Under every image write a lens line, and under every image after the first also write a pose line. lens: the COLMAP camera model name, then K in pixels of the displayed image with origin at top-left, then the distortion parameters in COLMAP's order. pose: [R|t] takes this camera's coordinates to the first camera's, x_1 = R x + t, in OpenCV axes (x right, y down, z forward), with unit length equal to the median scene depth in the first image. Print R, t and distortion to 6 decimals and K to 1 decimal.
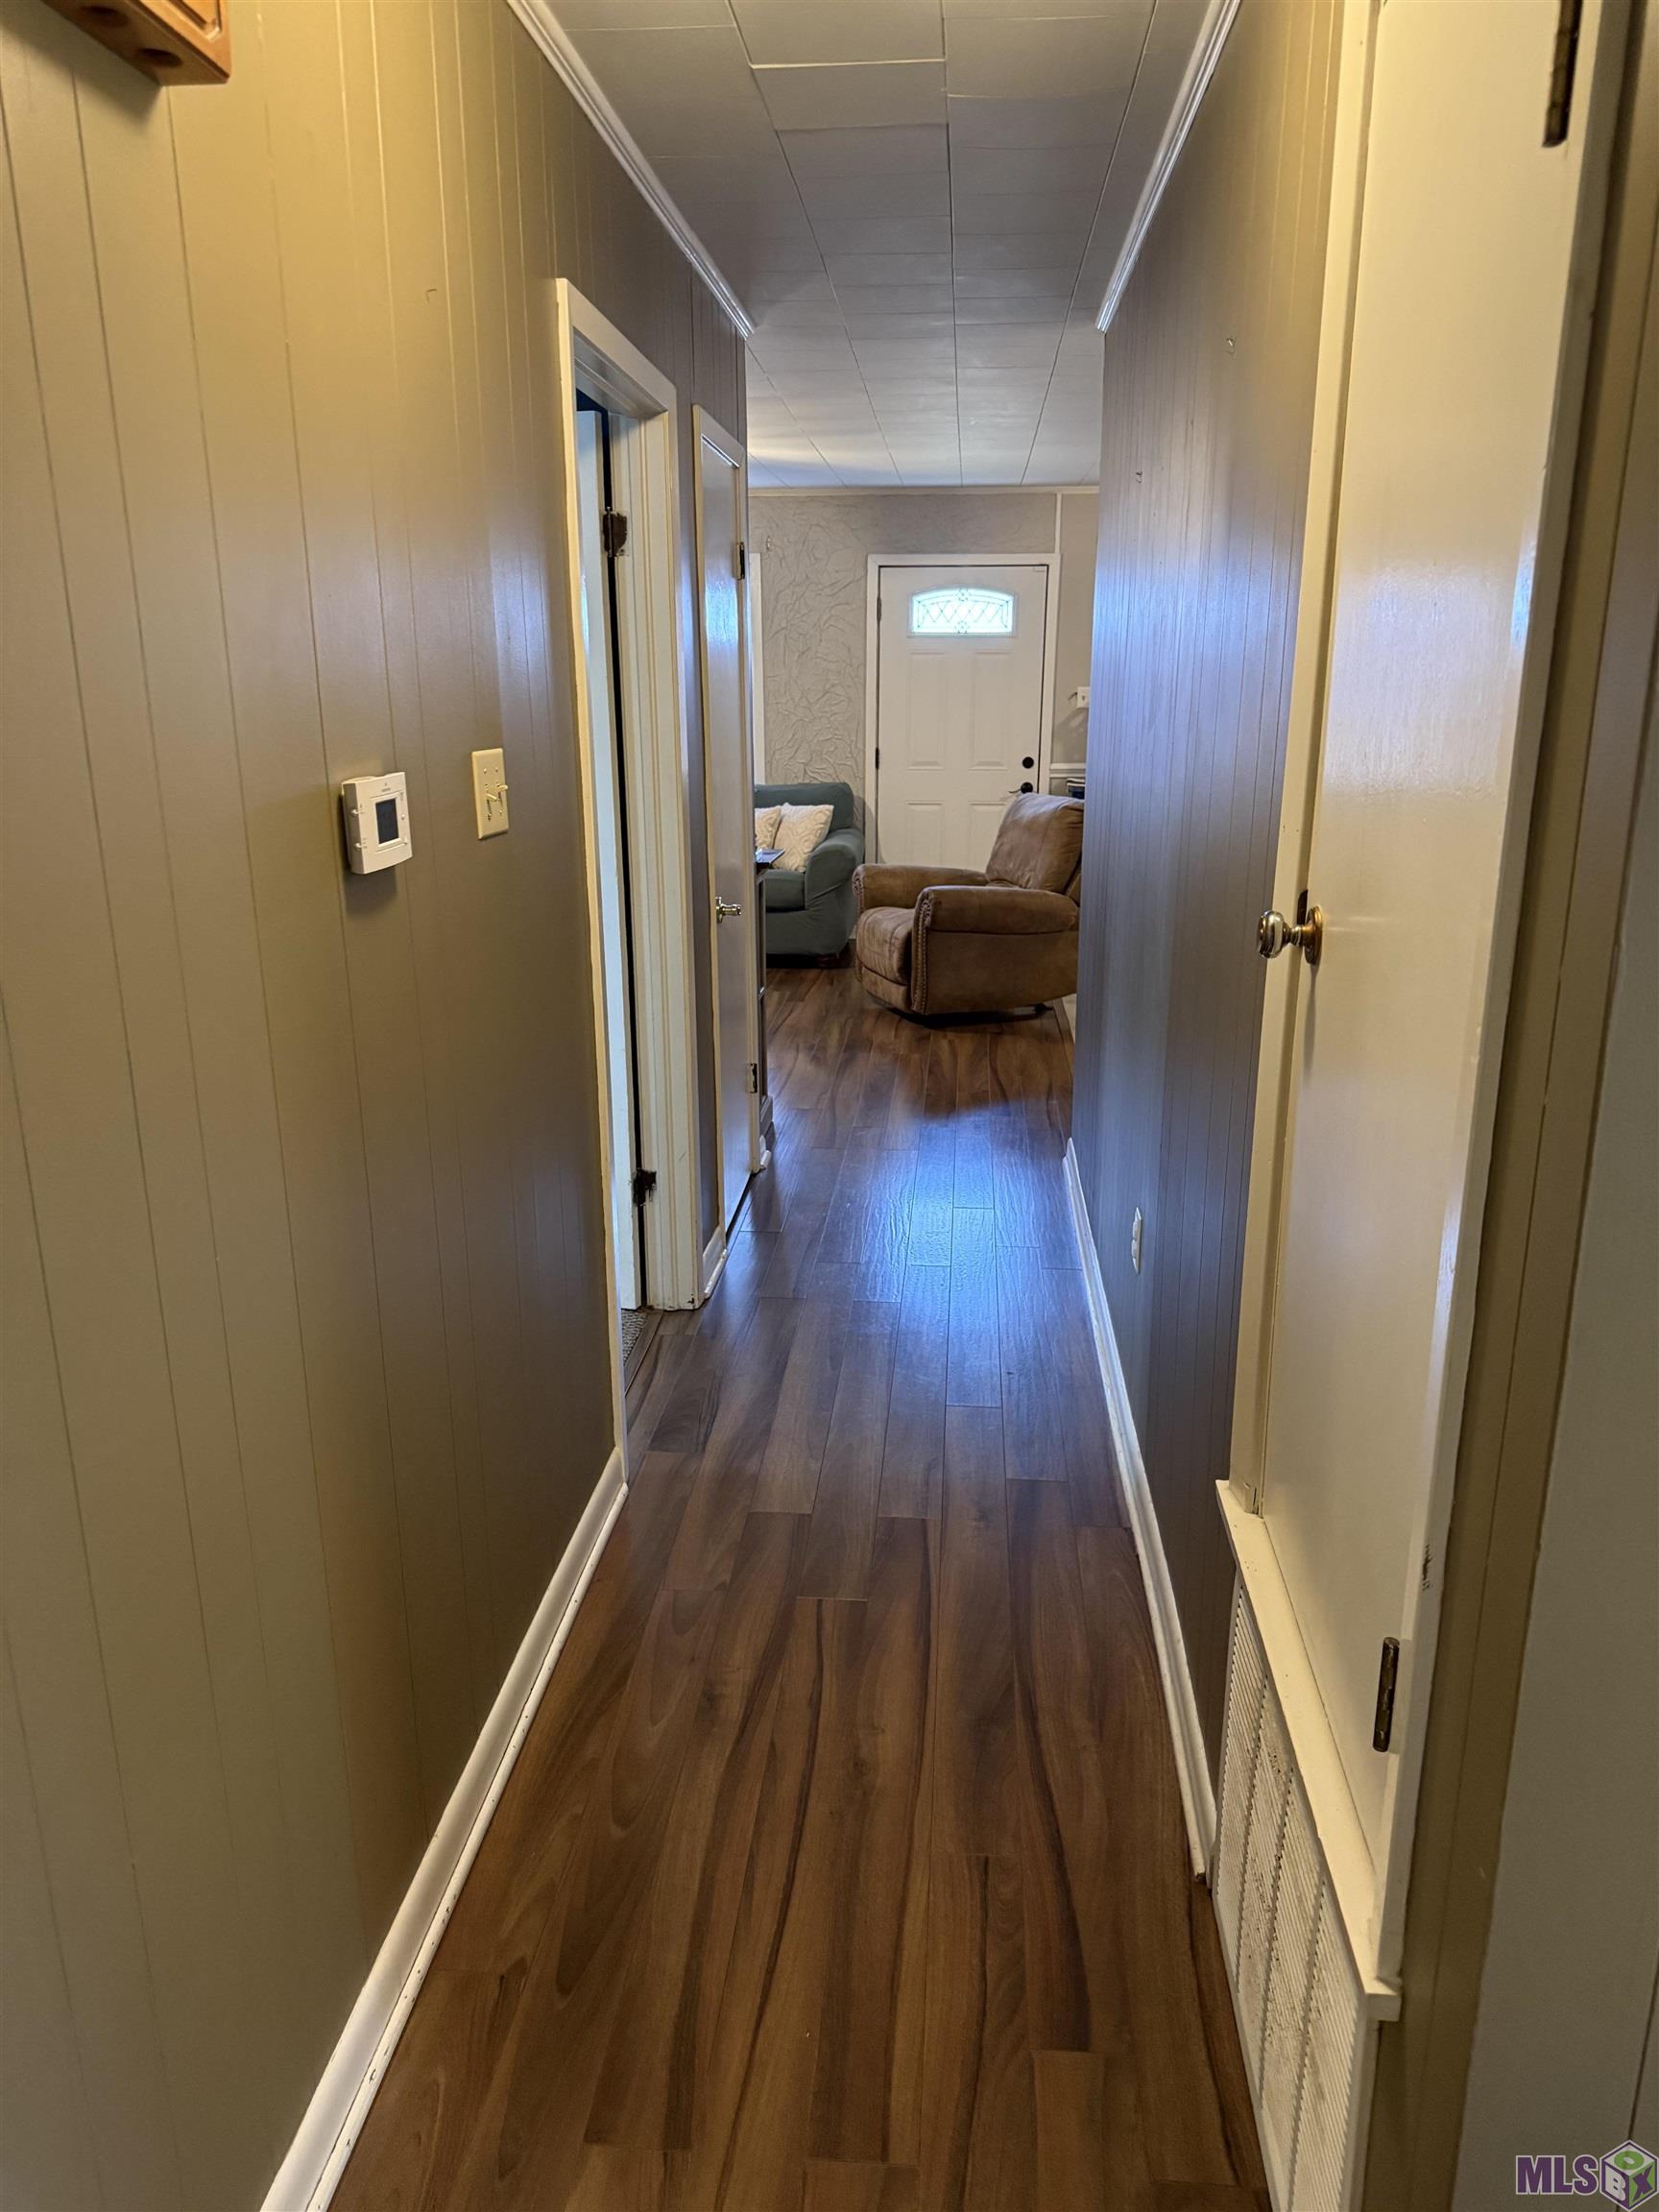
lens RADIAL K [[1537.6, 0, 829.5], [0, 1537.6, 1106.0], [0, 0, 1]] dist [0.083477, -0.113998]
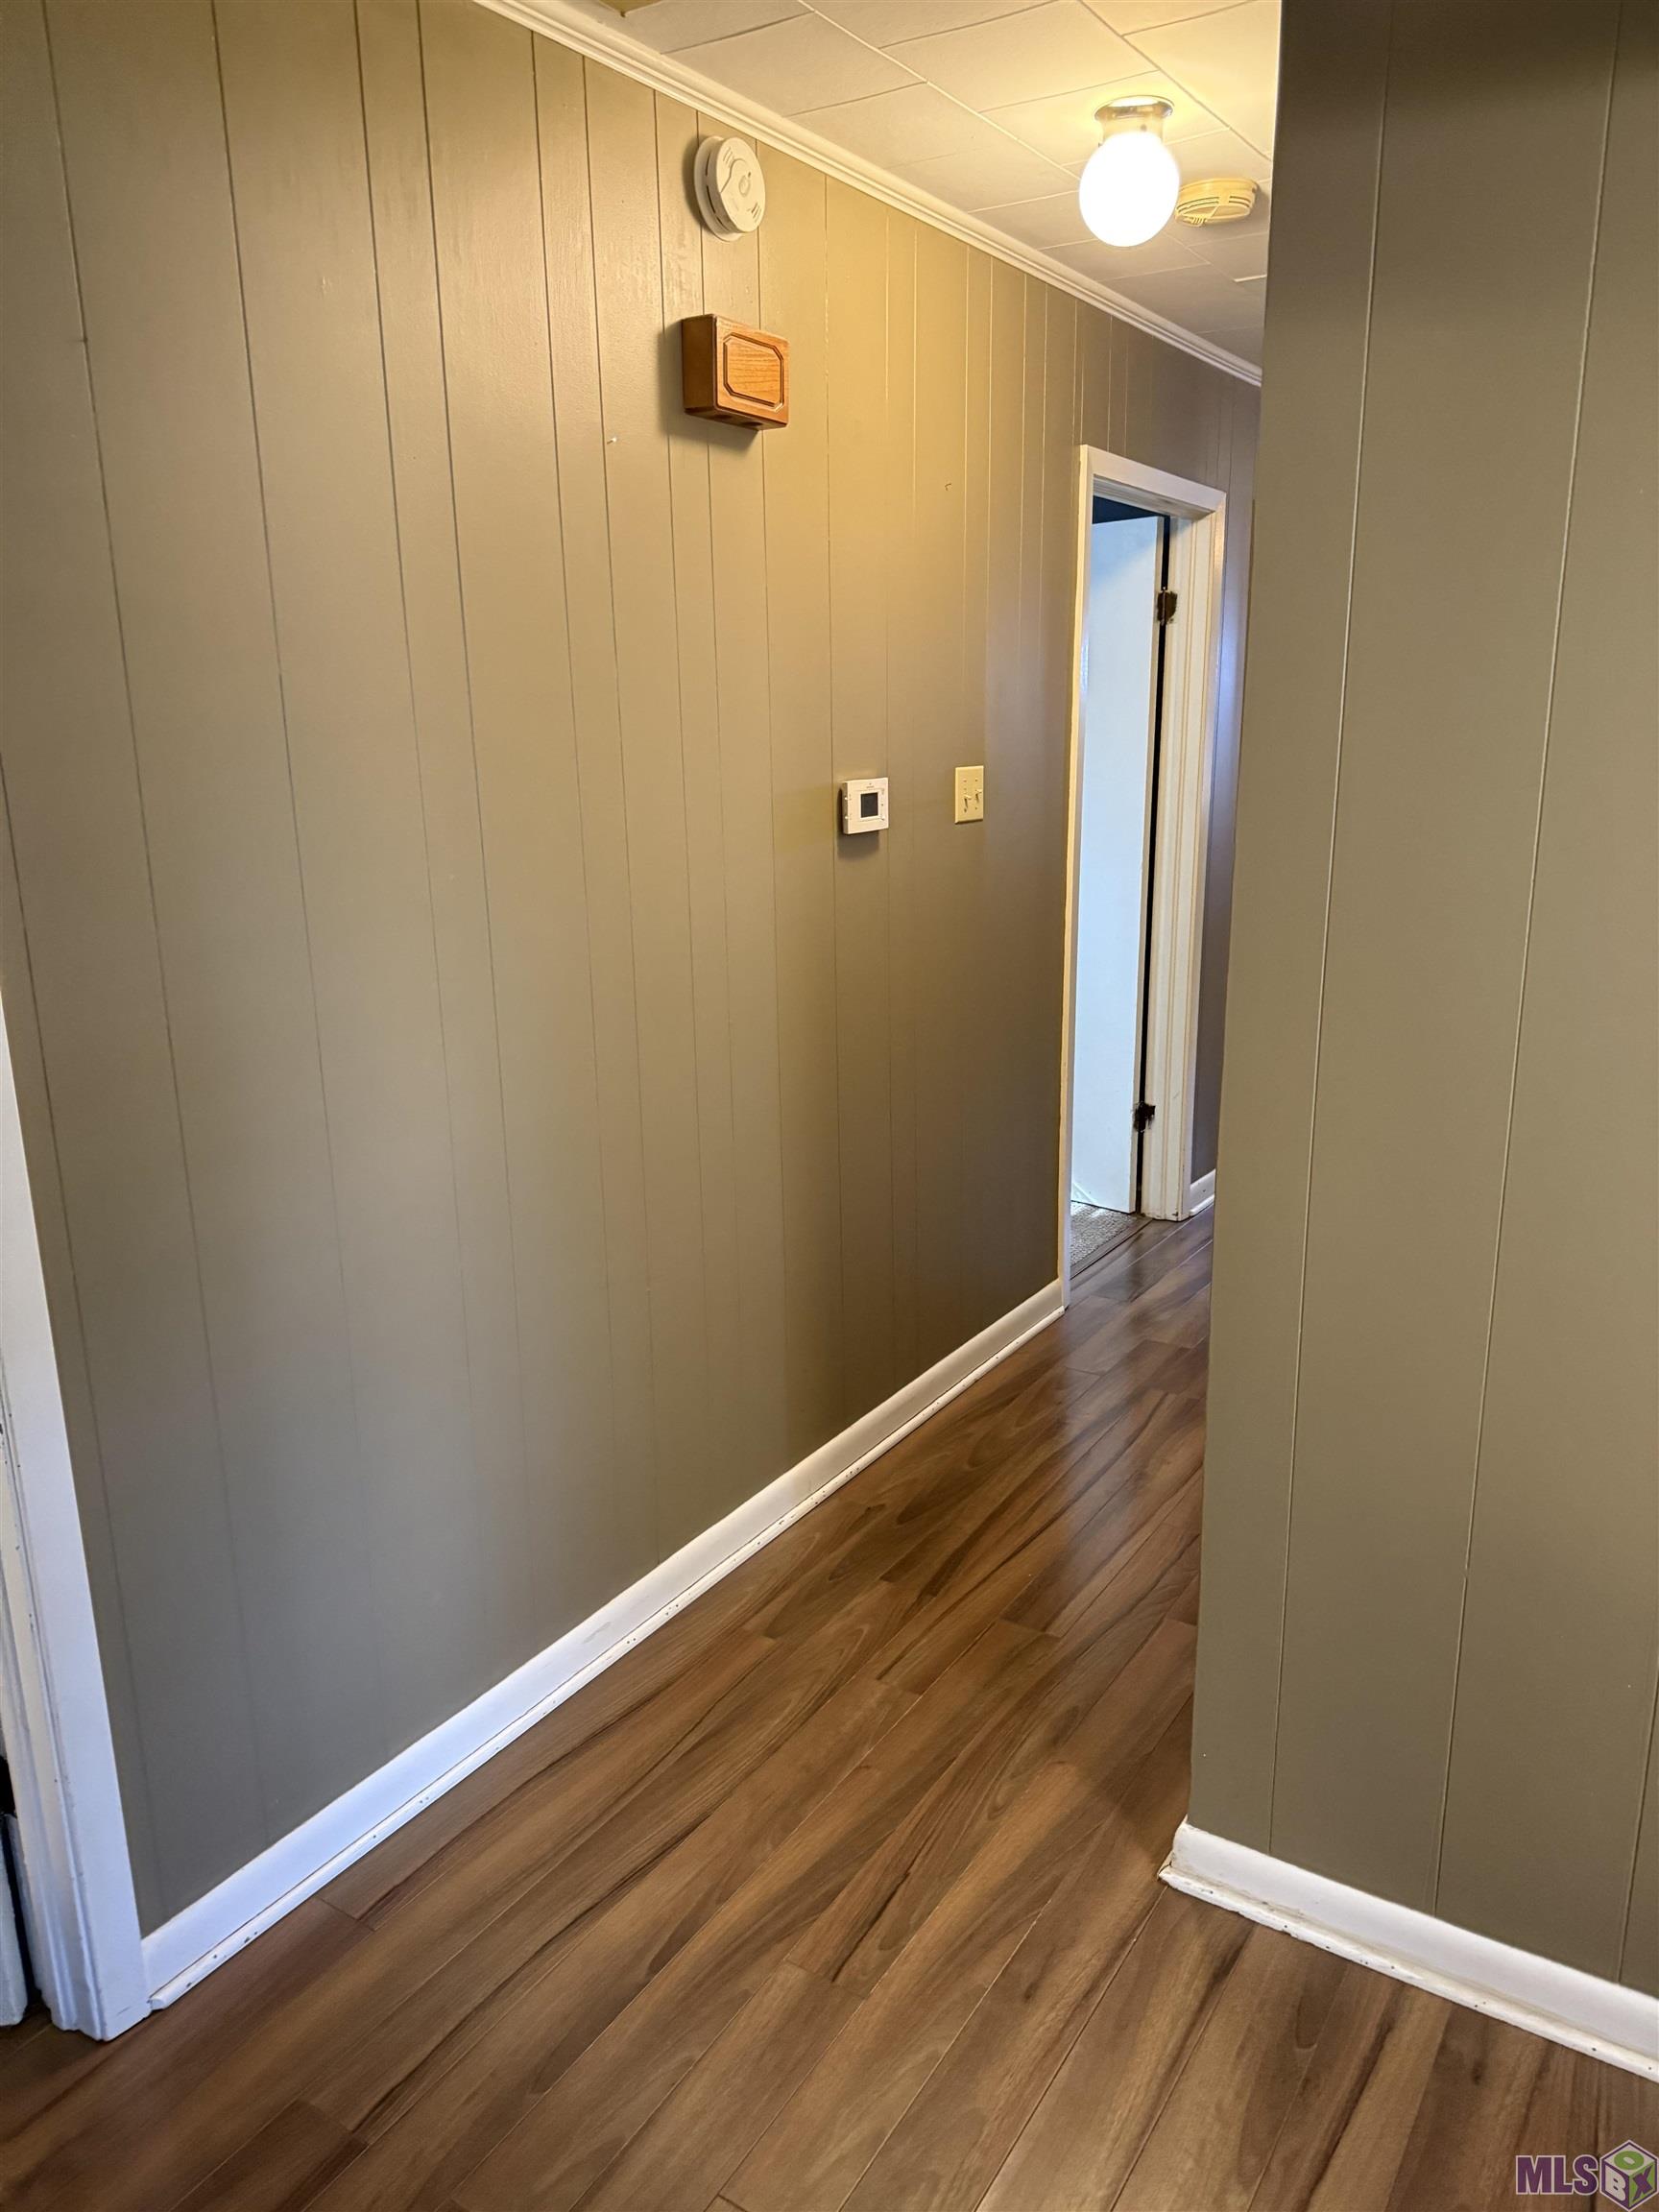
lens RADIAL K [[1553.2, 0, 831.7], [0, 1553.2, 1113.7], [0, 0, 1]] dist [0.087934, -0.121584]
pose [[0.883366, 0.107226, -0.456253, 0.449101], [-0.116293, 0.993181, 0.008254, 0.131894], [0.454027, 0.045768, 0.889812, -0.487905]]
